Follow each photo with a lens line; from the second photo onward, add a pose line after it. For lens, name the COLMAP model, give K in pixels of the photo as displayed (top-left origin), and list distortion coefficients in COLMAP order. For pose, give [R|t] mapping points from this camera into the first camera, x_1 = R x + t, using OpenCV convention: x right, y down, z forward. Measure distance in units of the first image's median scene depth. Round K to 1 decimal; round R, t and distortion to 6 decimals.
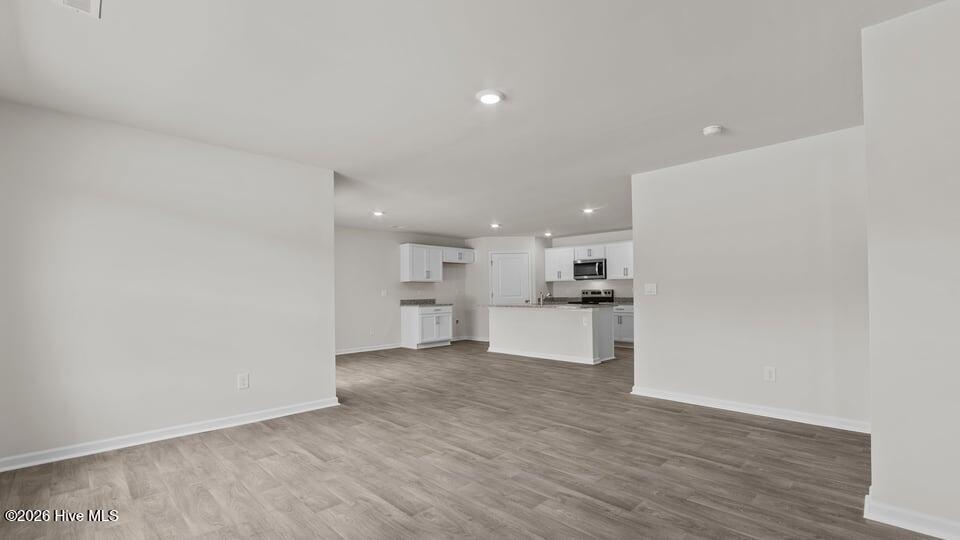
lens RADIAL K [[423.3, 0, 483.8], [0, 423.3, 284.0], [0, 0, 1]] dist [-0.000134, 0.000271]
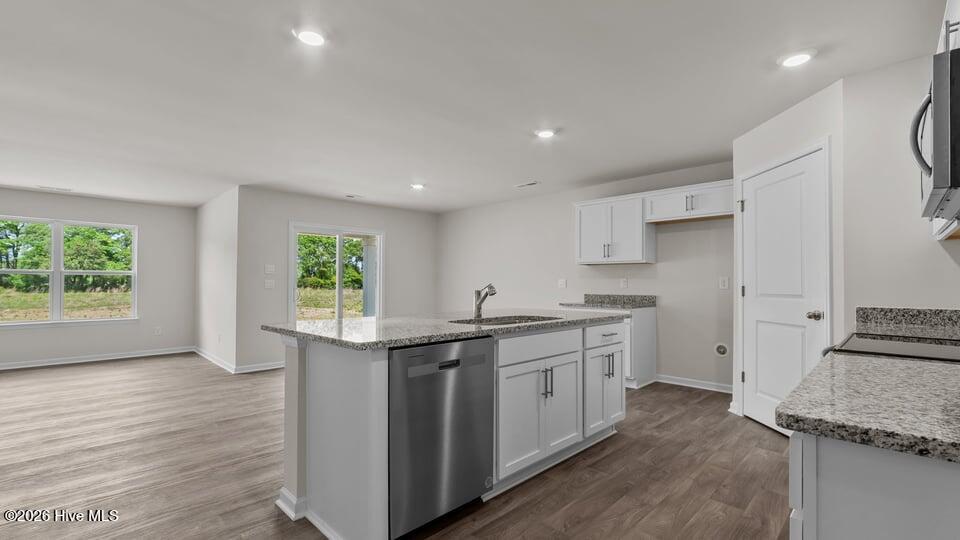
lens RADIAL K [[423.3, 0, 483.8], [0, 423.3, 284.0], [0, 0, 1]] dist [-0.000134, 0.000271]
pose [[0.014528, 0.011009, -0.999834, 0.408995], [0.021308, 0.999709, 0.011317, 0.011629], [0.999667, -0.021469, 0.014289, 0.802266]]
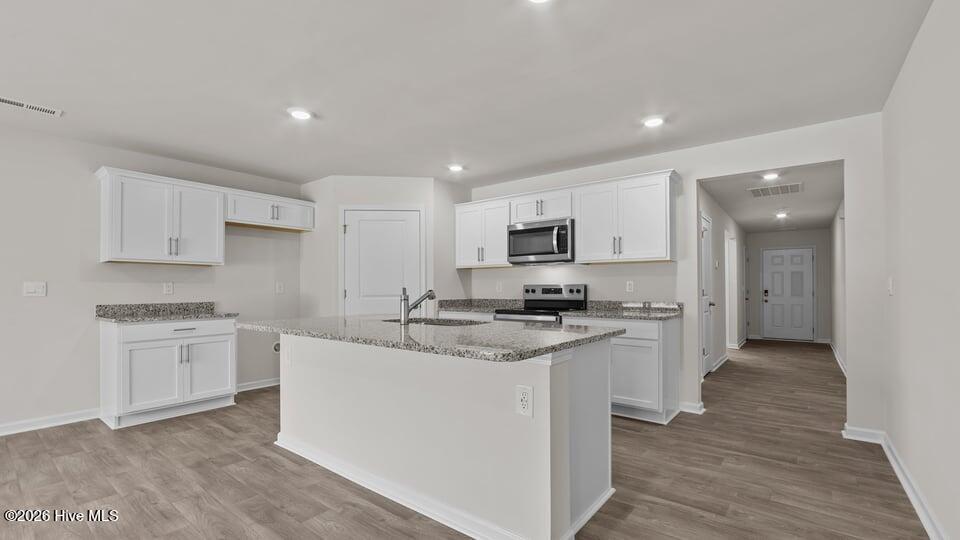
lens RADIAL K [[423.3, 0, 483.8], [0, 423.3, 284.0], [0, 0, 1]] dist [-0.000134, 0.000271]
pose [[0.992845, 0.008397, 0.119112, 0.126444], [-0.009835, 0.999886, 0.011489, 0.008008], [-0.119002, -0.012578, 0.992814, 0.515770]]
